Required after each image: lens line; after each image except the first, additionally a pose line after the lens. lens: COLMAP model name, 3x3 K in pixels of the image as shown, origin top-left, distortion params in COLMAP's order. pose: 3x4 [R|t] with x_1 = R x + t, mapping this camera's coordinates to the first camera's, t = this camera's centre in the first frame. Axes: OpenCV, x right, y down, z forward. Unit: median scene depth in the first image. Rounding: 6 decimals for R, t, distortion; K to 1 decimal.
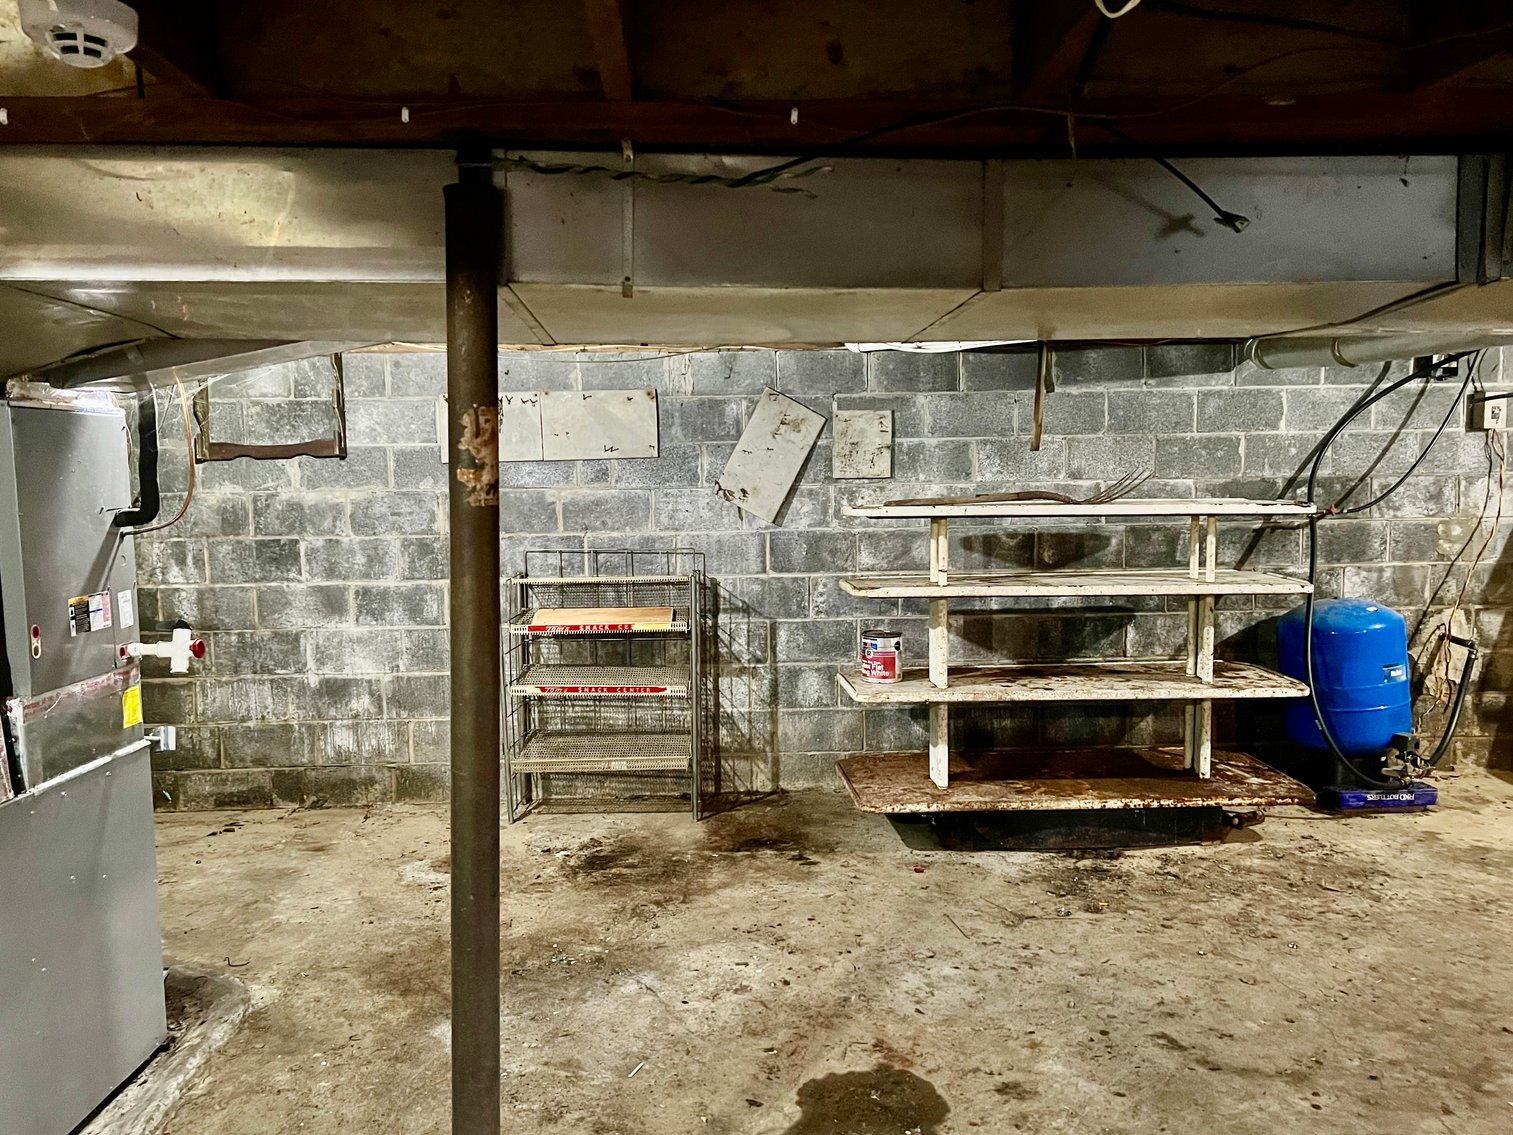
lens RADIAL K [[1183.4, 0, 755.0], [0, 1183.4, 576.0], [0, 0, 1]] dist [0.041566, -0.048769]
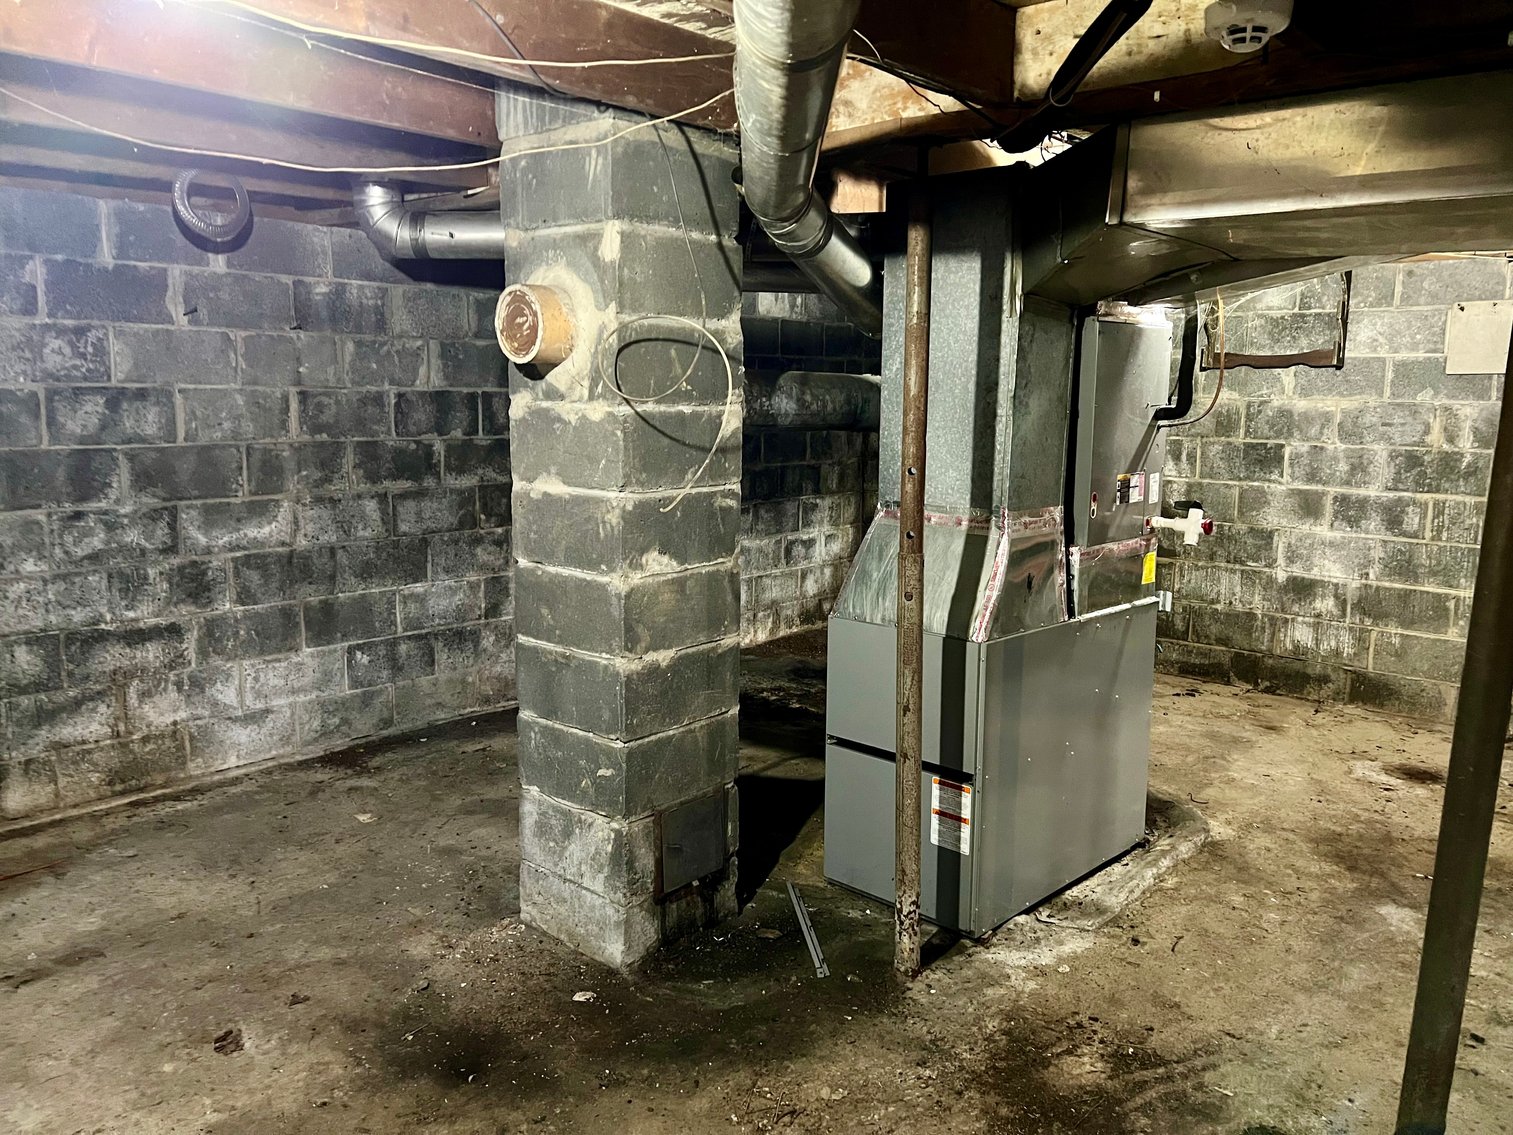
lens RADIAL K [[1157.7, 0, 756.5], [0, 1157.7, 567.5], [0, 0, 1]] dist [0.050283, -0.037151]
pose [[0.726855, 0.131481, -0.674087, -0.008161], [-0.086378, 0.991211, 0.100196, 0.024438], [0.681337, -0.014601, 0.731824, -0.156982]]
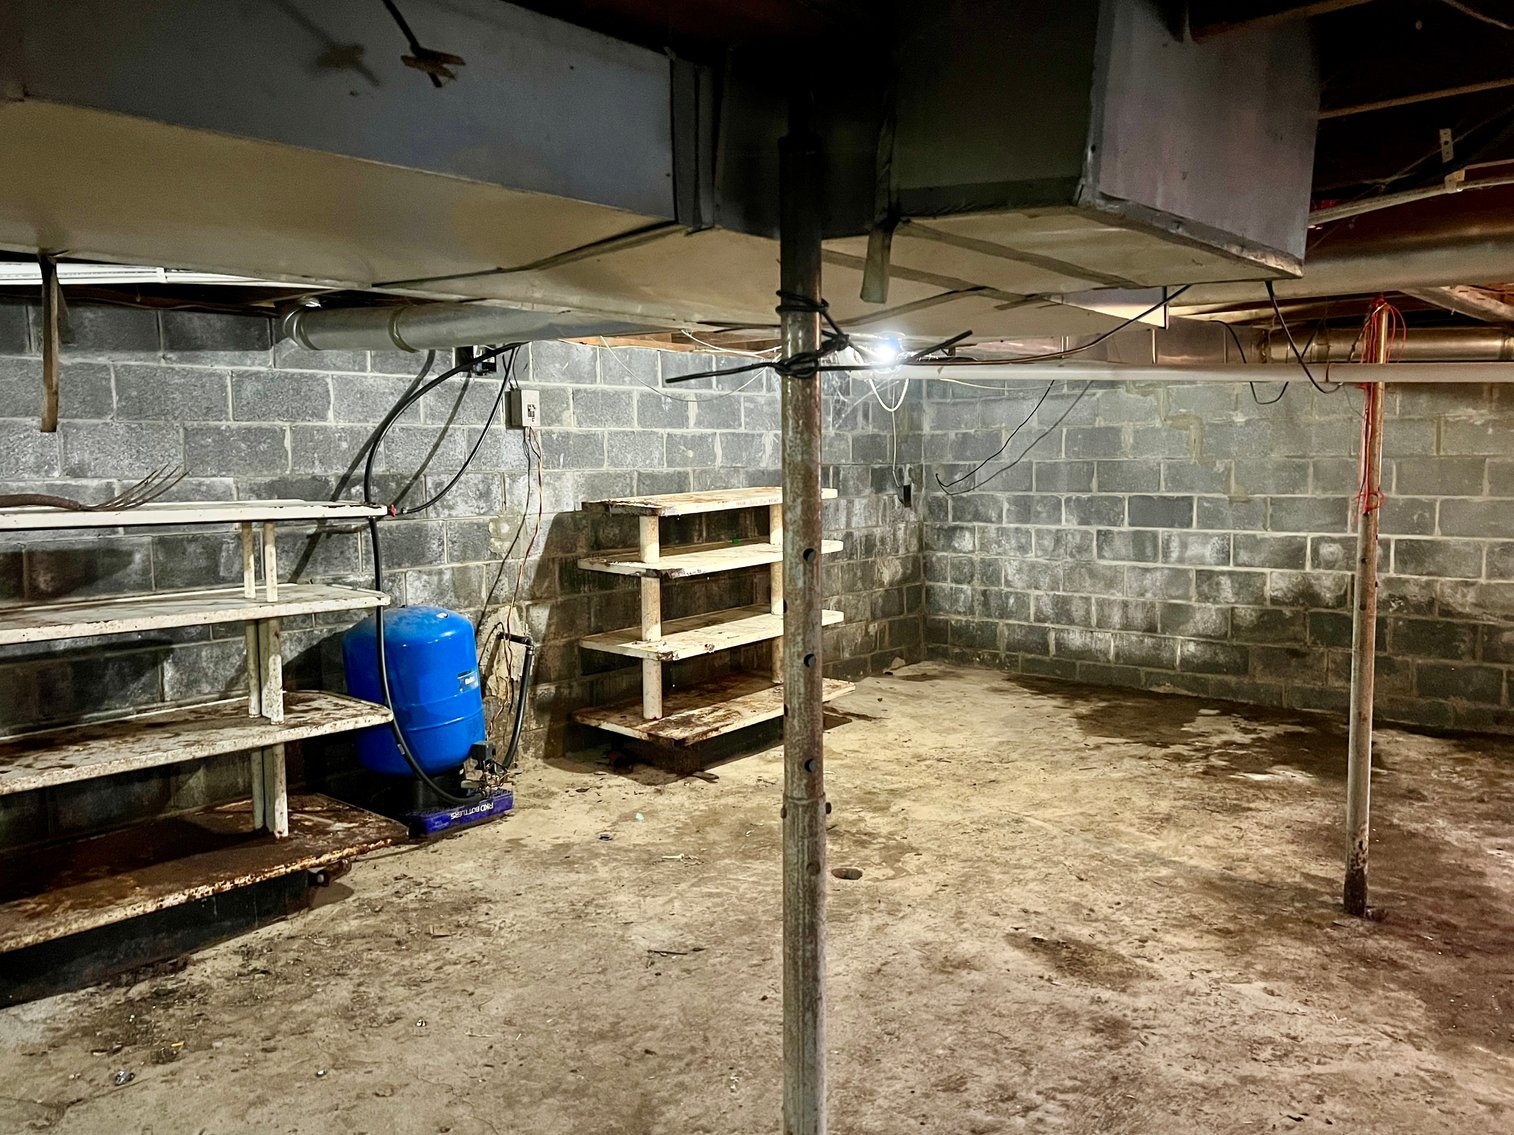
lens RADIAL K [[1184.2, 0, 755.5], [0, 1184.2, 576.0], [0, 0, 1]] dist [0.041566, -0.048769]
pose [[0.689994, -0.065392, 0.720855, 0.016427], [0.065211, 0.997477, 0.028067, -0.012437], [-0.720871, 0.027641, 0.692518, 0.165030]]
